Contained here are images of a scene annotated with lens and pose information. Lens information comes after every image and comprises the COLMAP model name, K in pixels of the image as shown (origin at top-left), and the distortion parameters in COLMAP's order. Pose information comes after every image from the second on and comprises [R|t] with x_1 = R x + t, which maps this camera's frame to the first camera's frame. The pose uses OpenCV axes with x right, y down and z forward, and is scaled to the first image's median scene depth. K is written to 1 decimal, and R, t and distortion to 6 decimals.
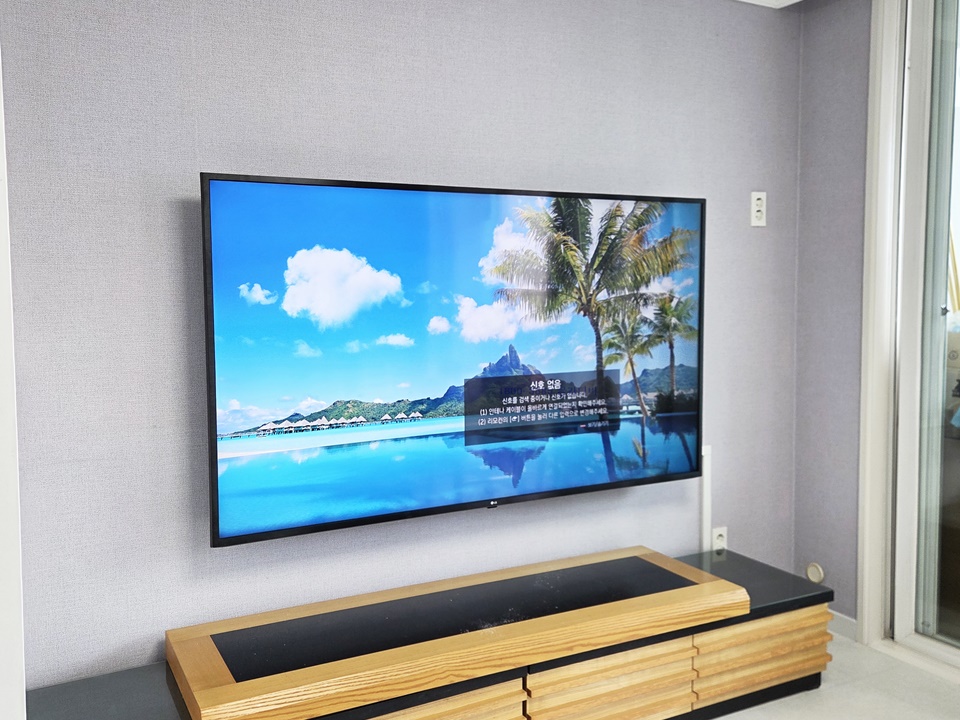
lens RADIAL K [[818.4, 0, 449.8], [0, 818.4, 337.5], [0, 0, 1]] dist [0.041578, 0.002939]
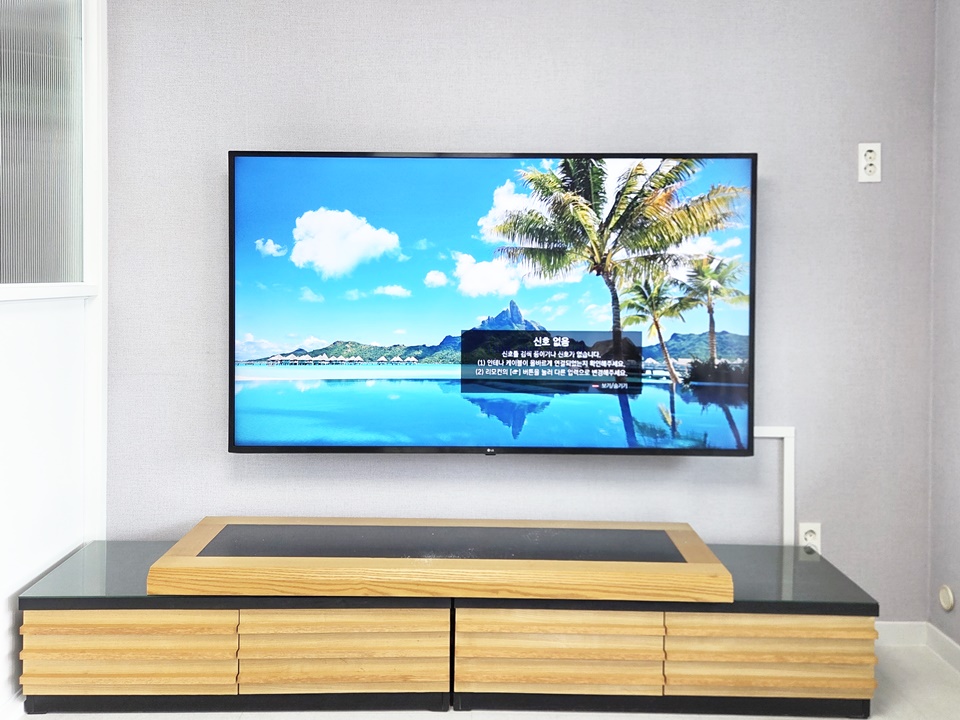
lens RADIAL K [[814.6, 0, 477.8], [0, 814.6, 285.8], [0, 0, 1]] dist [0.042260, 0.002111]
pose [[0.893476, 0.020849, -0.448628, 0.493672], [-0.040991, 0.998538, -0.035231, 0.028448], [0.447237, 0.049868, 0.893024, 0.048908]]
